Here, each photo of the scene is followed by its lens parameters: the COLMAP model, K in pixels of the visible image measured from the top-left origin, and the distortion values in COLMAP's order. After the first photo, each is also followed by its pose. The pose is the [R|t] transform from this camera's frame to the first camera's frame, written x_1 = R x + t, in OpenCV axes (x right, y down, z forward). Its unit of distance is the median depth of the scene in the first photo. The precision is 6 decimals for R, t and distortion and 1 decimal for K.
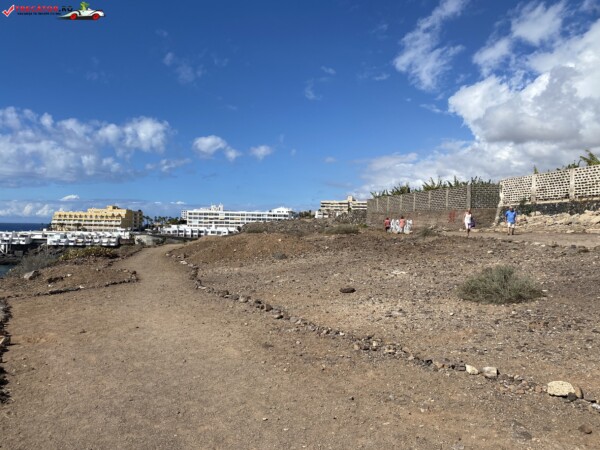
lens RADIAL K [[454.7, 0, 315.2], [0, 454.7, 217.9], [0, 0, 1]] dist [0.026553, -0.031283]
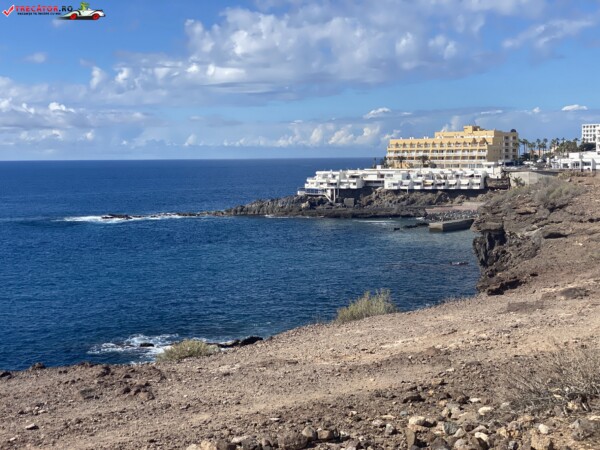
lens RADIAL K [[890.9, 0, 297.4], [0, 890.9, 220.8], [0, 0, 1]] dist [0.112160, 0.000000]
pose [[0.834909, 0.009034, -0.550313, 0.027294], [0.041075, 0.996054, 0.078667, -0.003131], [0.548853, -0.088284, 0.831244, -0.151552]]
